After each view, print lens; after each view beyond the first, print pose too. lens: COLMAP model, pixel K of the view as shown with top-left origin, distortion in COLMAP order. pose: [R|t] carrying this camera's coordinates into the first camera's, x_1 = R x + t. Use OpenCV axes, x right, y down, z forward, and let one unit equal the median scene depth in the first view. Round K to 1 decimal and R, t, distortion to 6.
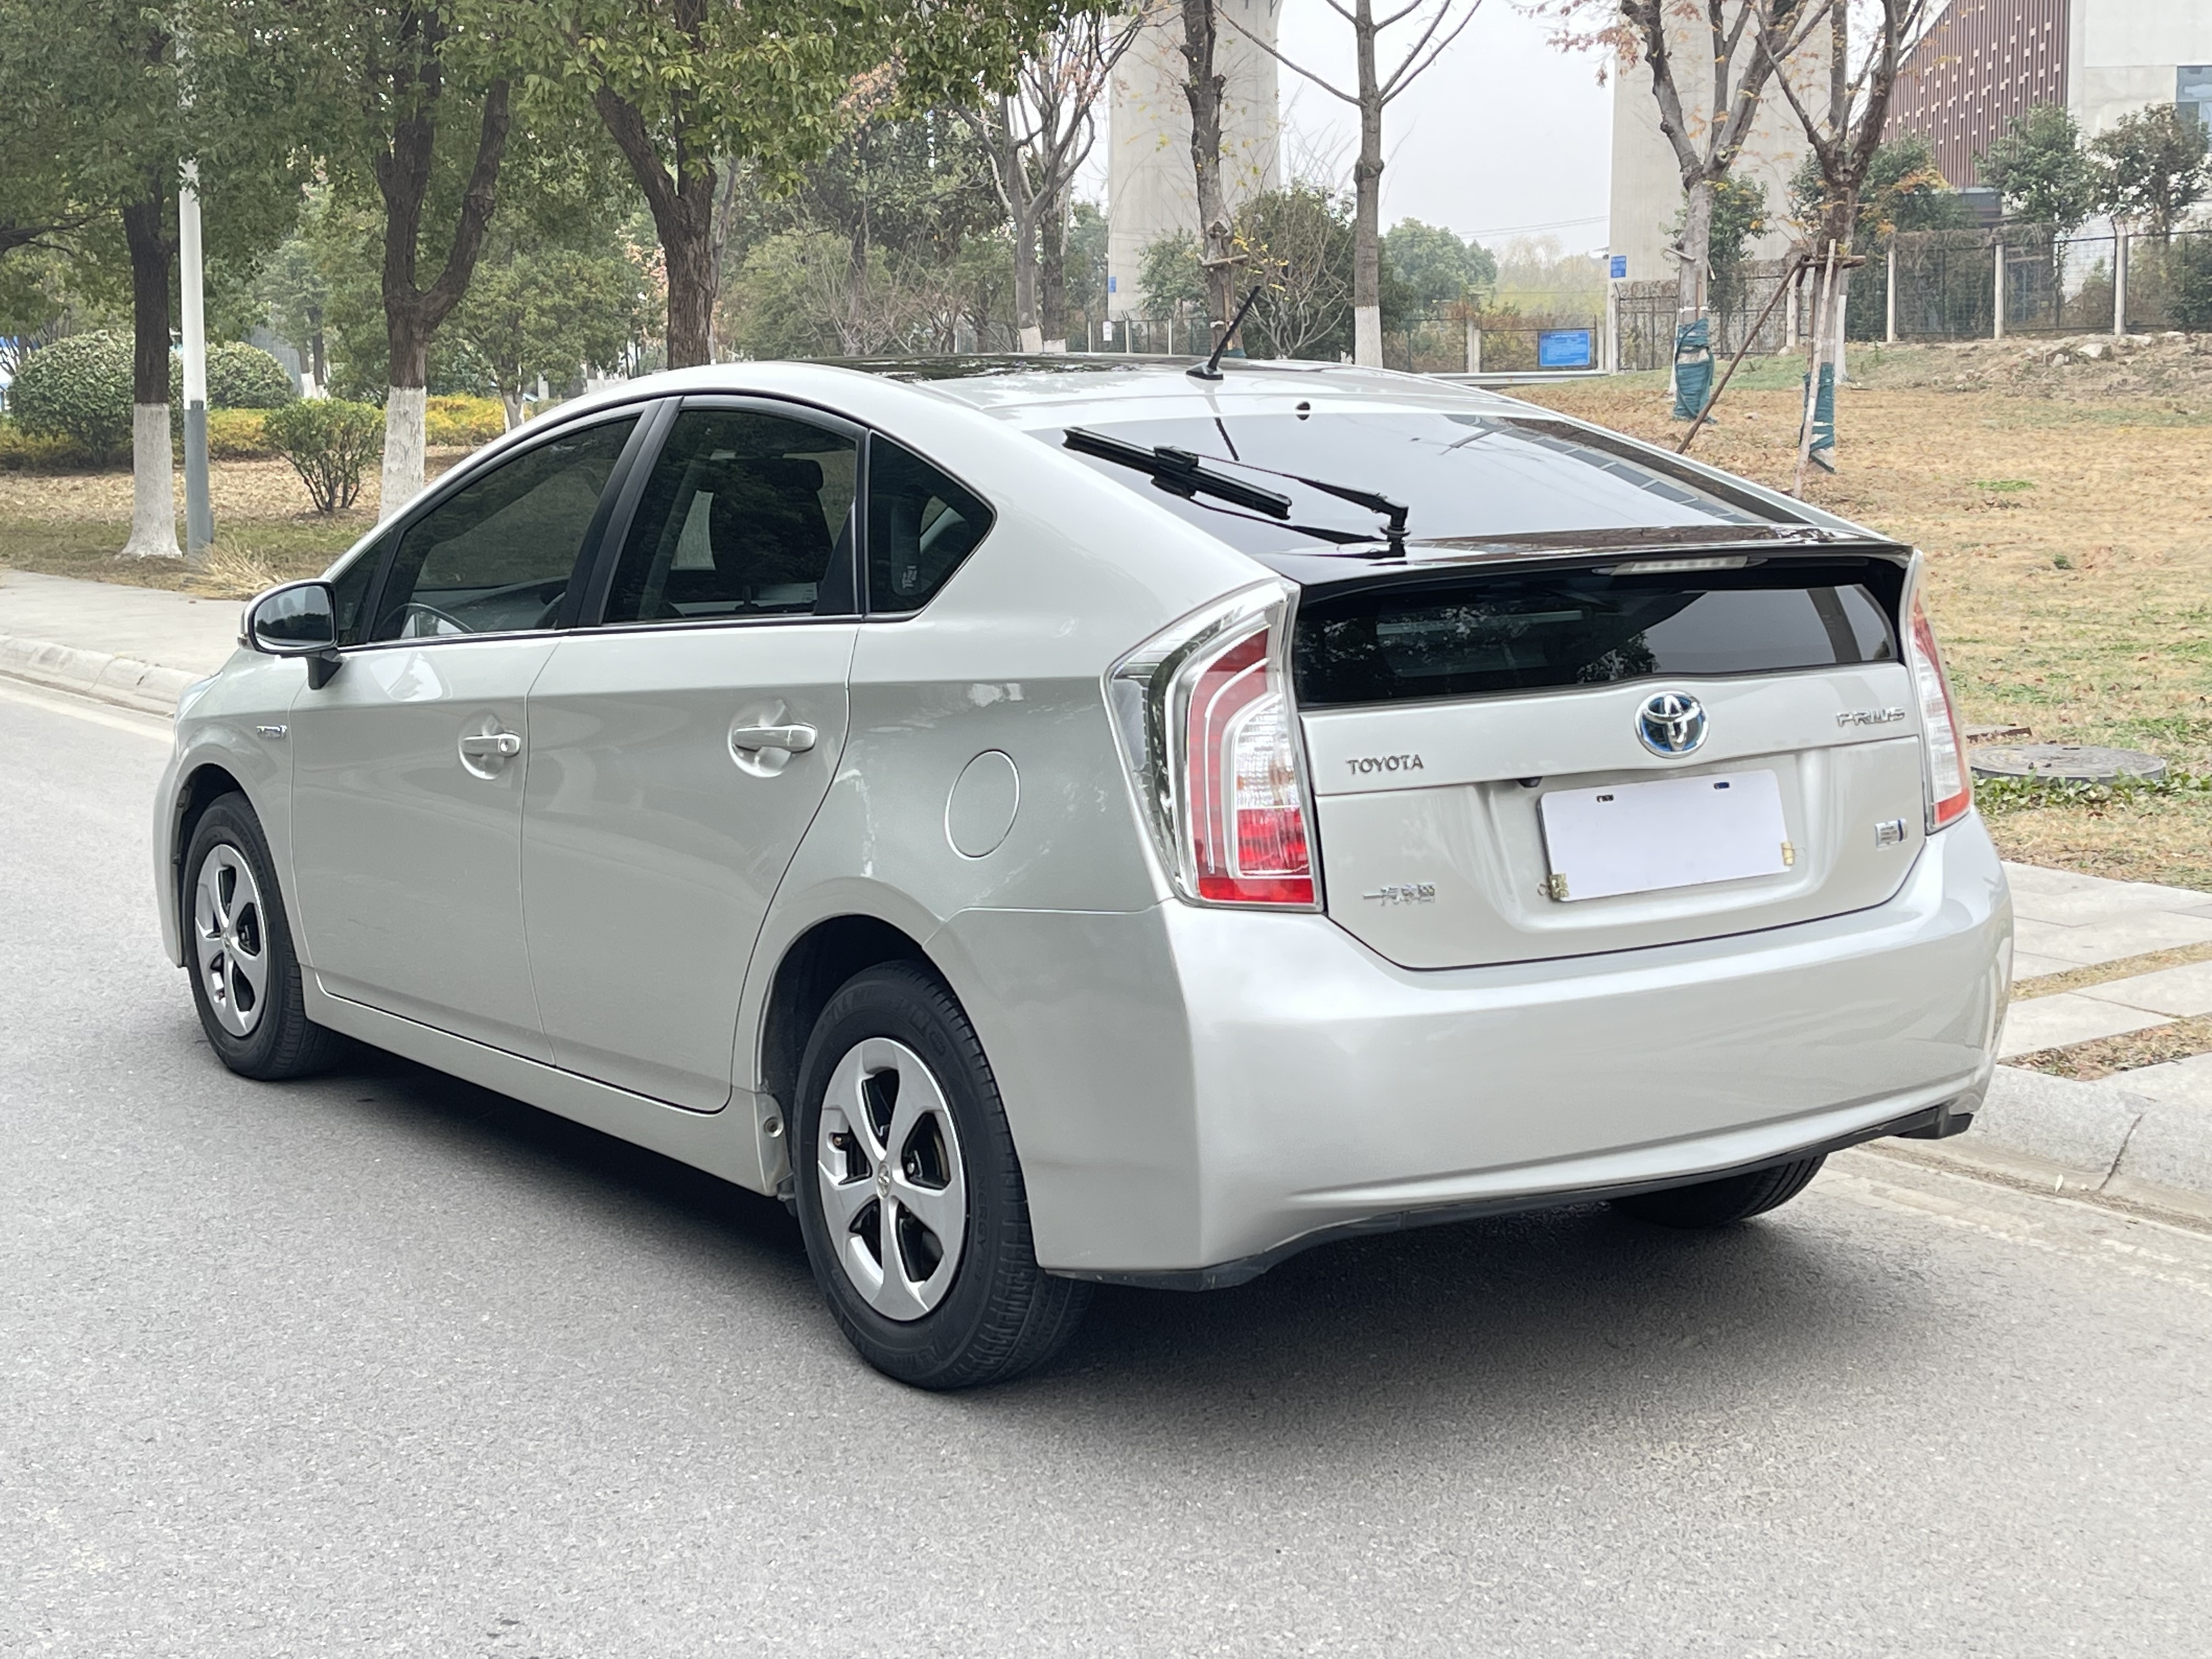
lens RADIAL K [[3223.3, 0, 1106.0], [0, 3223.3, 829.5], [0, 0, 1]] dist [0.245448, -1.178272]
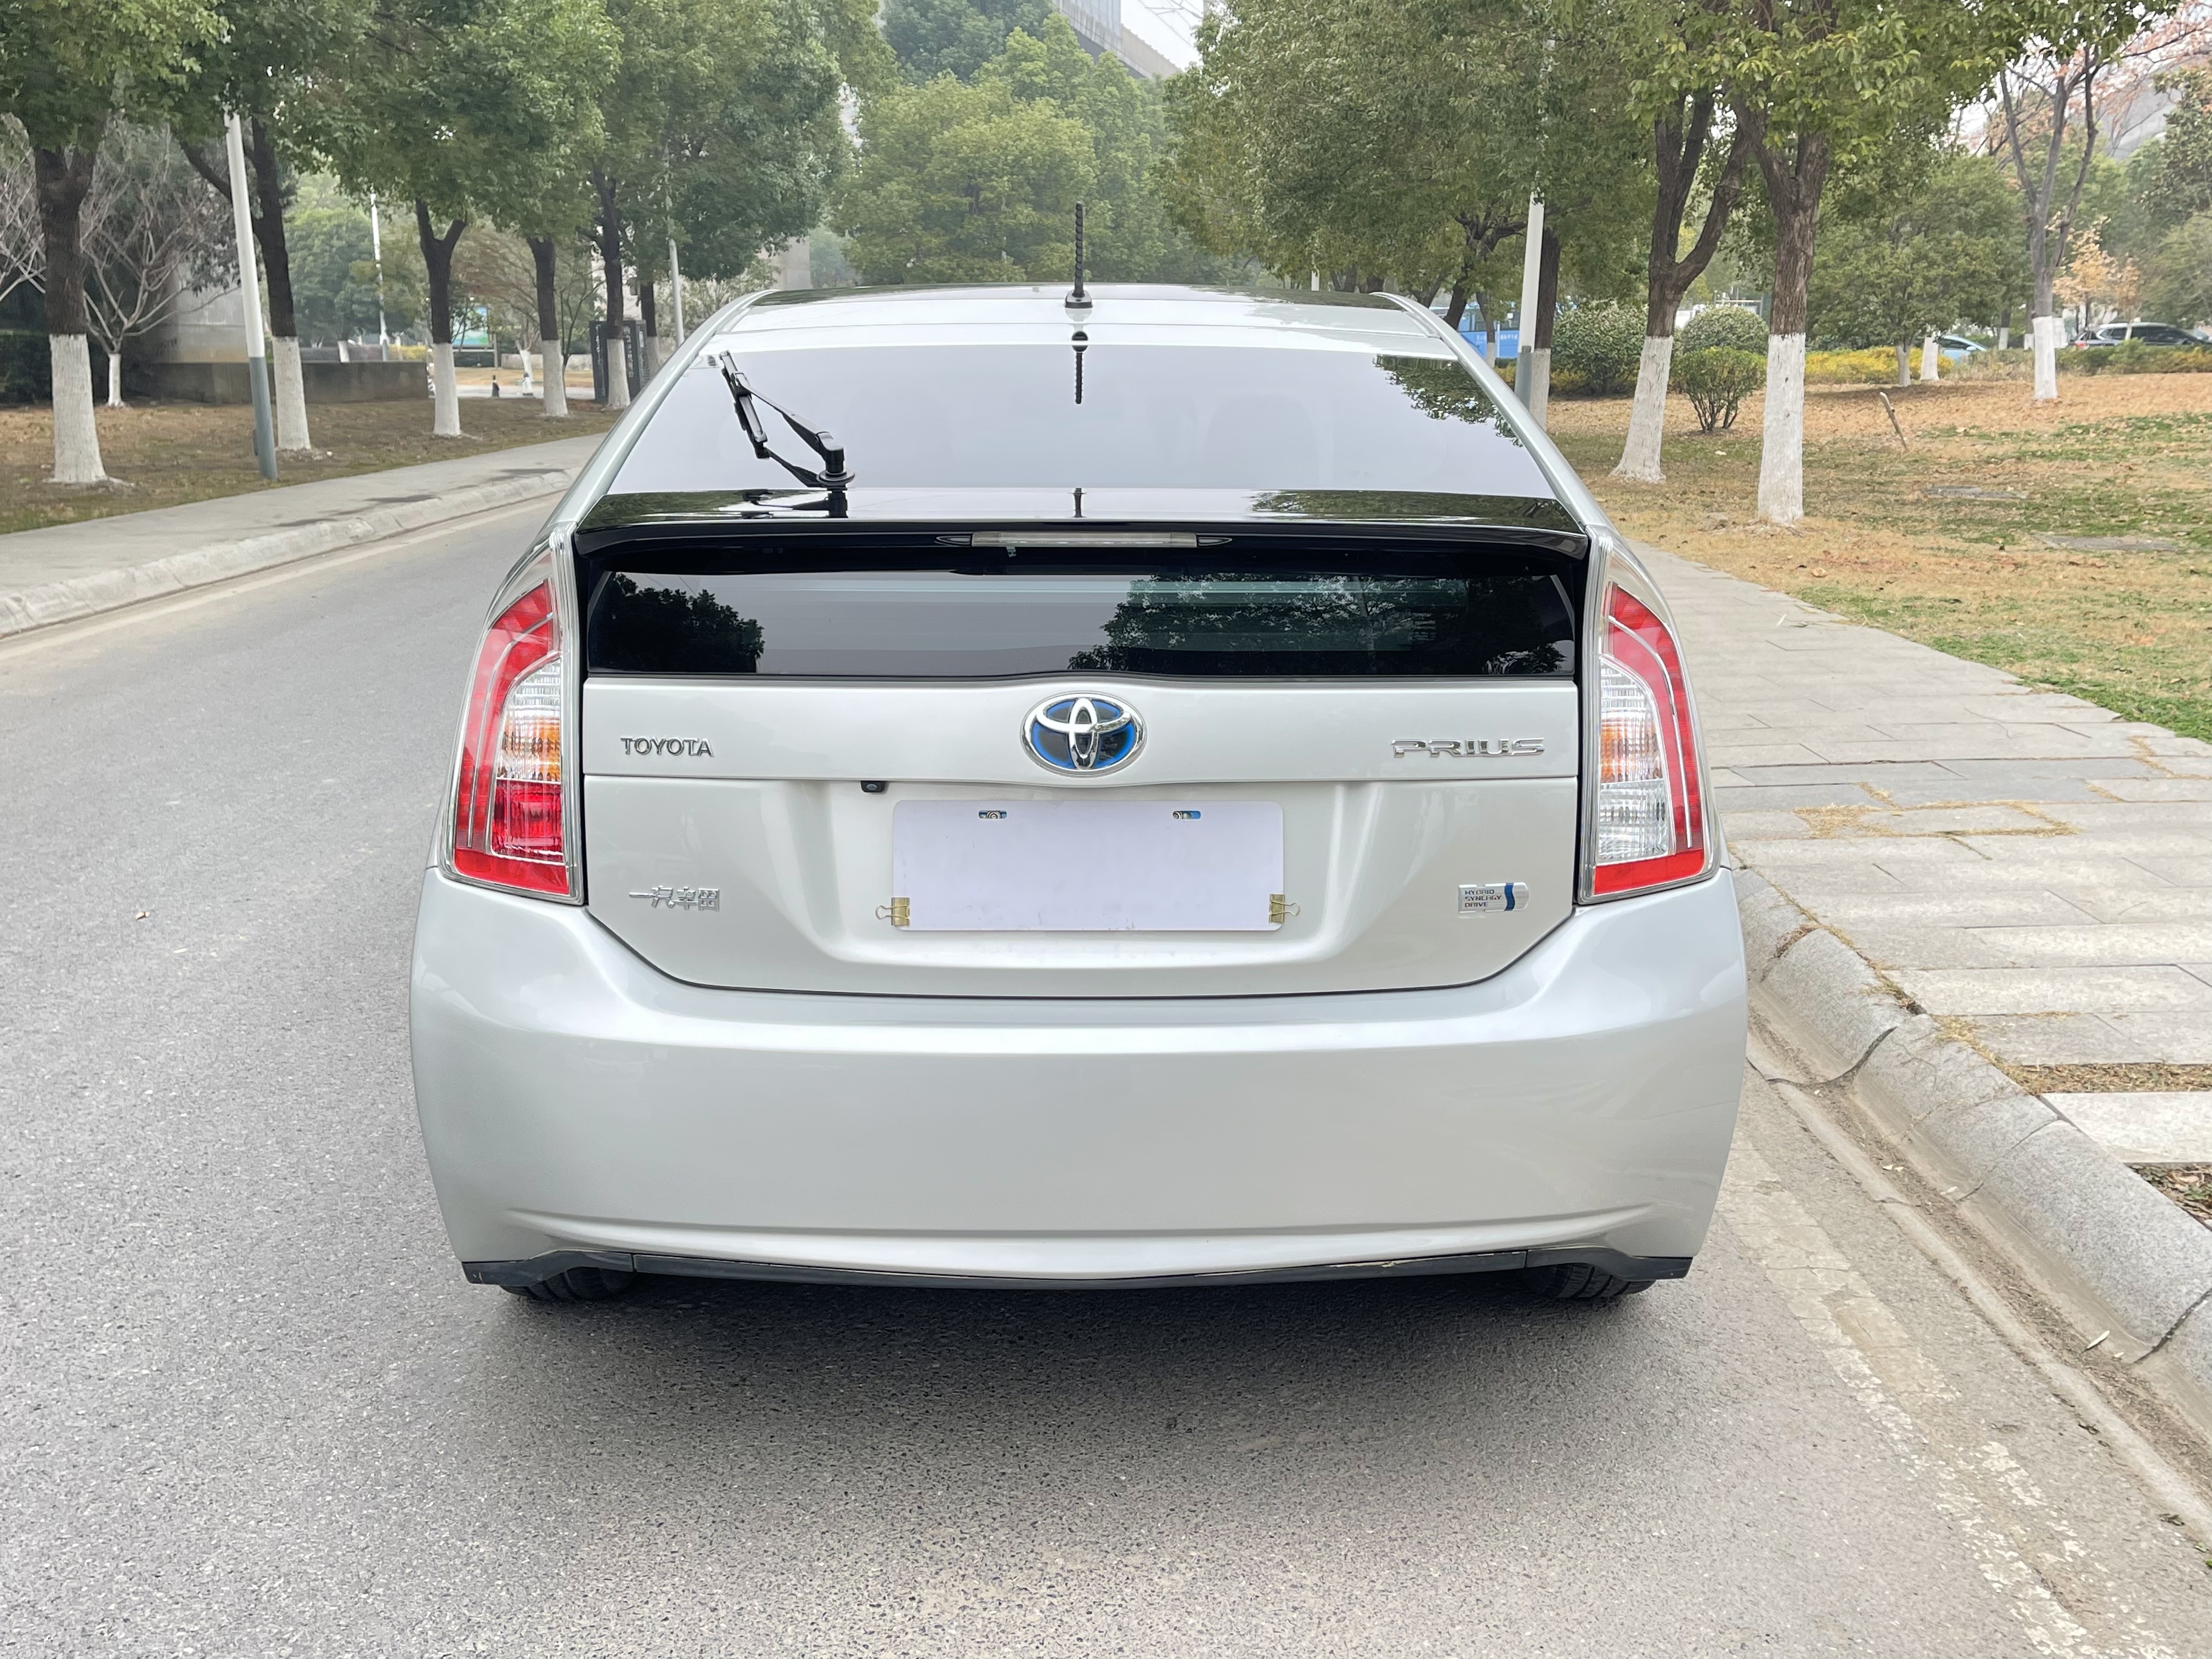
lens RADIAL K [[2185.6, 0, 1097.3], [0, 2185.6, 824.5], [0, 0, 1]] dist [0.045704, -0.015342]
pose [[0.826241, 0.133706, -0.547218, 0.370879], [-0.088572, 0.990175, 0.108203, -0.053682], [0.556309, -0.040934, 0.829966, 0.422580]]
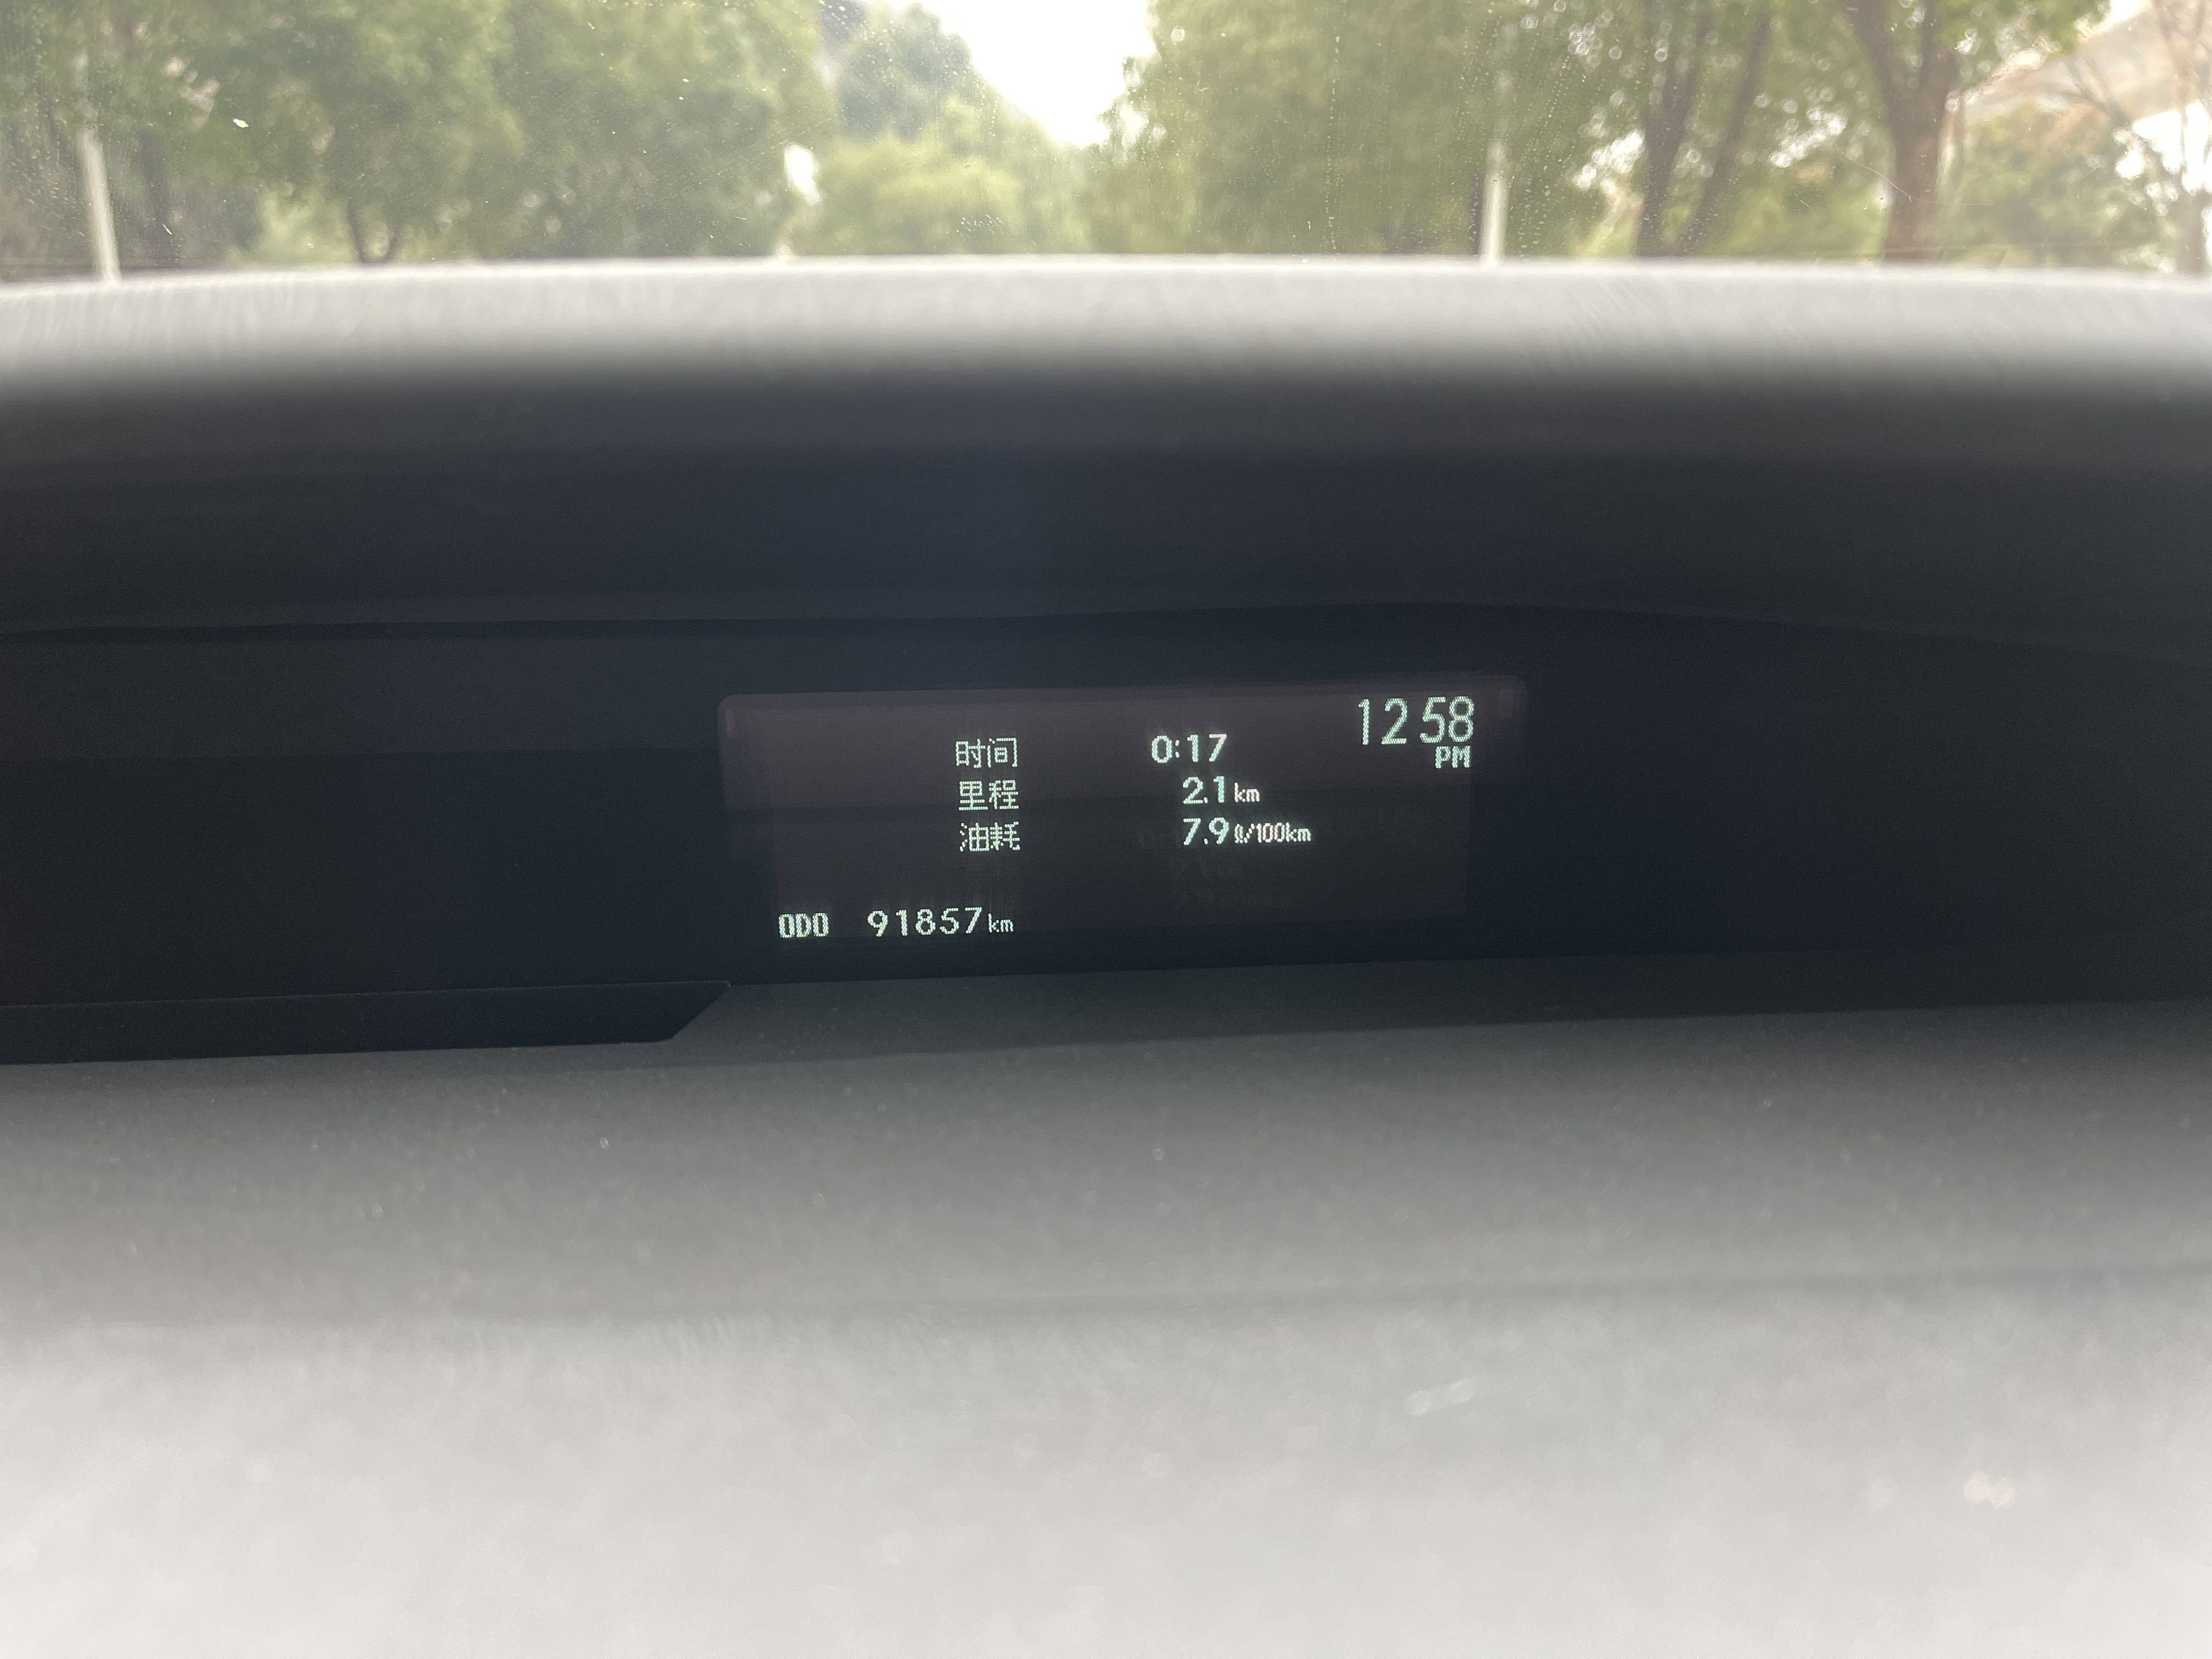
lens RADIAL K [[1681.3, 0, 1106.0], [0, 1681.3, 829.5], [0, 0, 1]] dist [0.075177, -0.085471]
pose [[0.851926, 0.127026, -0.508023, -0.131090], [-0.058544, 0.987155, 0.148653, -0.090580], [0.520380, -0.096900, 0.848419, 1.115073]]
